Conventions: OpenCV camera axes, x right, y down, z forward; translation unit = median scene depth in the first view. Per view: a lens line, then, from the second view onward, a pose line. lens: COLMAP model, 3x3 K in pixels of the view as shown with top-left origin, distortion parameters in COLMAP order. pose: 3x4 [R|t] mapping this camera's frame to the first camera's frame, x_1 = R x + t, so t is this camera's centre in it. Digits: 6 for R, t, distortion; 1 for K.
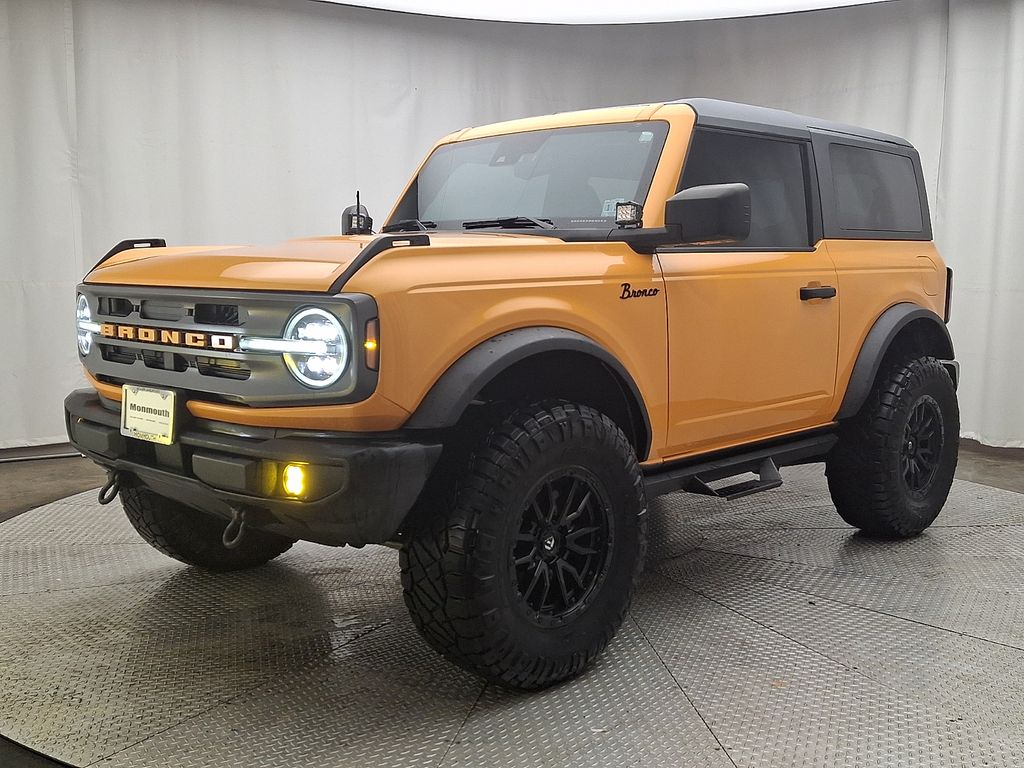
lens RADIAL K [[1078.6, 0, 512.0], [0, 1078.6, 384.0], [0, 0, 1]] dist [0.101673, 0.002770]
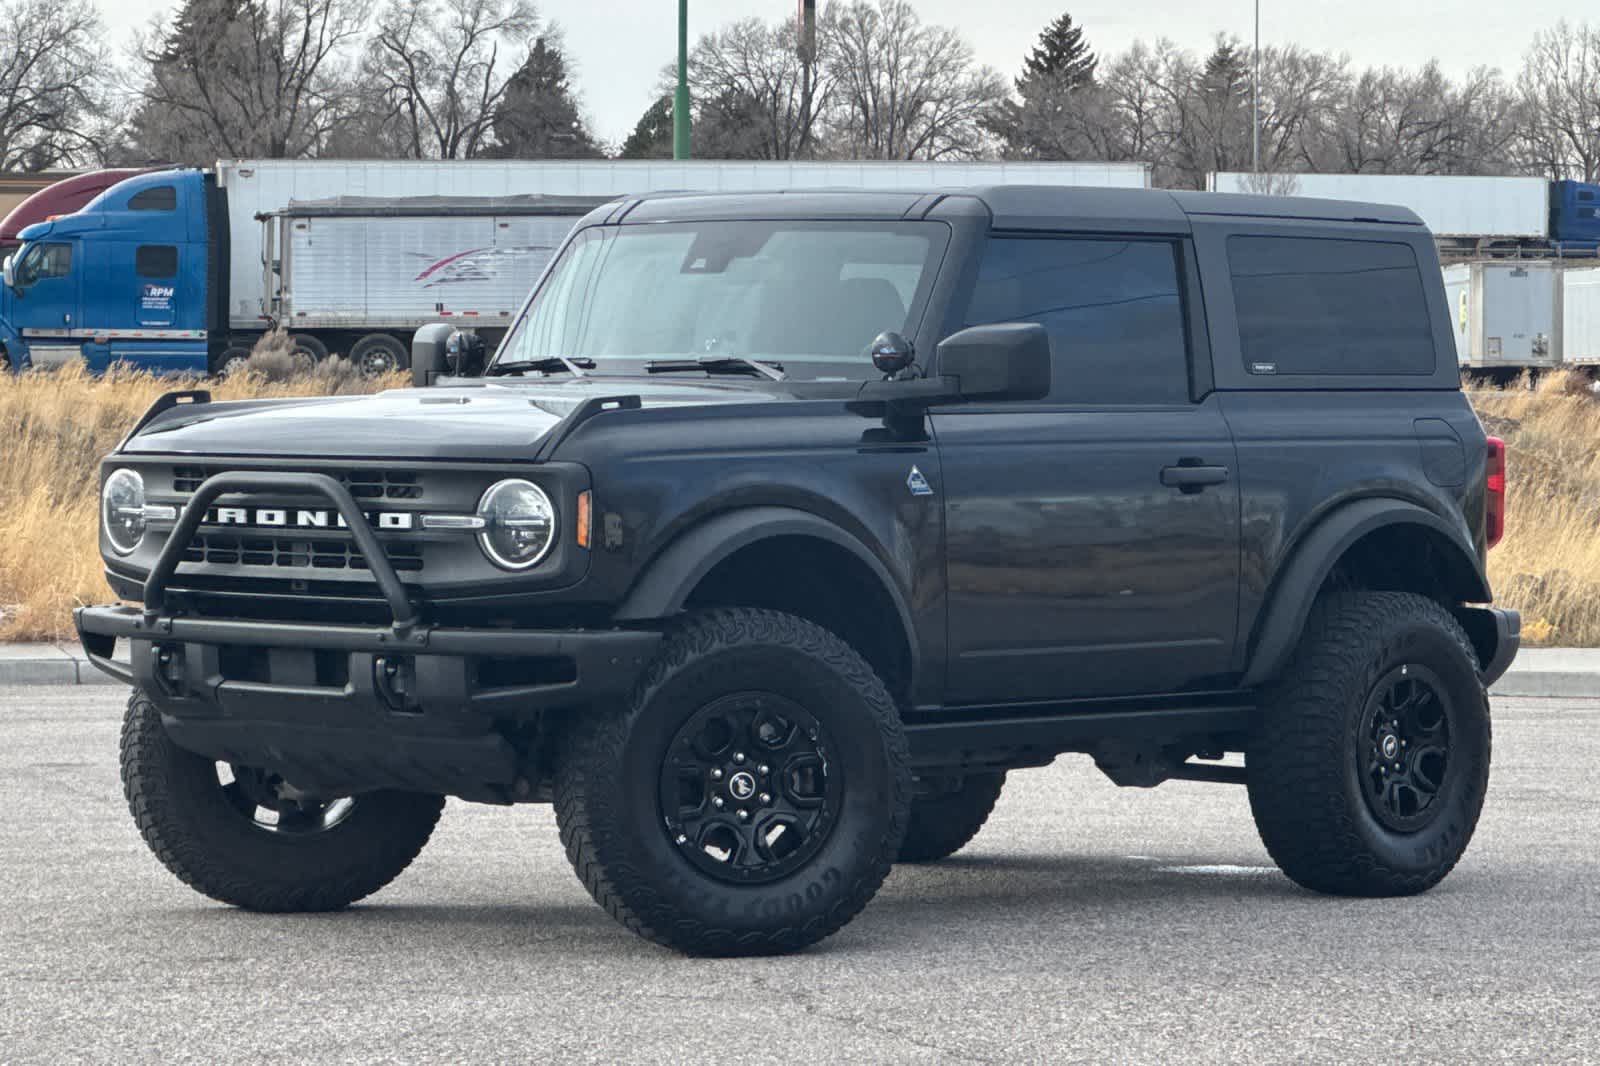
lens RADIAL K [[6856.6, 0, 800.0], [0, 6856.6, 533.0], [0, 0, 1]] dist [-1.061904, 0.562055]
pose [[0.998902, 0.006374, 0.046409, -0.174656], [-0.002234, 0.996054, -0.088716, 0.390212], [-0.046791, 0.088515, 0.994975, -3.801566]]
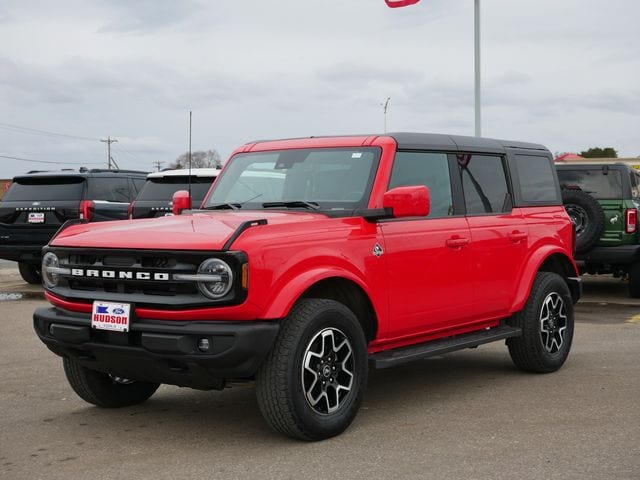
lens RADIAL K [[1140.9, 0, 320.0], [0, 1140.9, 240.0], [0, 0, 1]] dist [0.026783, 0.066918]
pose [[0.994605, -0.017886, 0.102183, -0.168872], [0.025504, 0.996952, -0.073735, 0.047809], [-0.100553, 0.075944, 0.992029, -0.933191]]
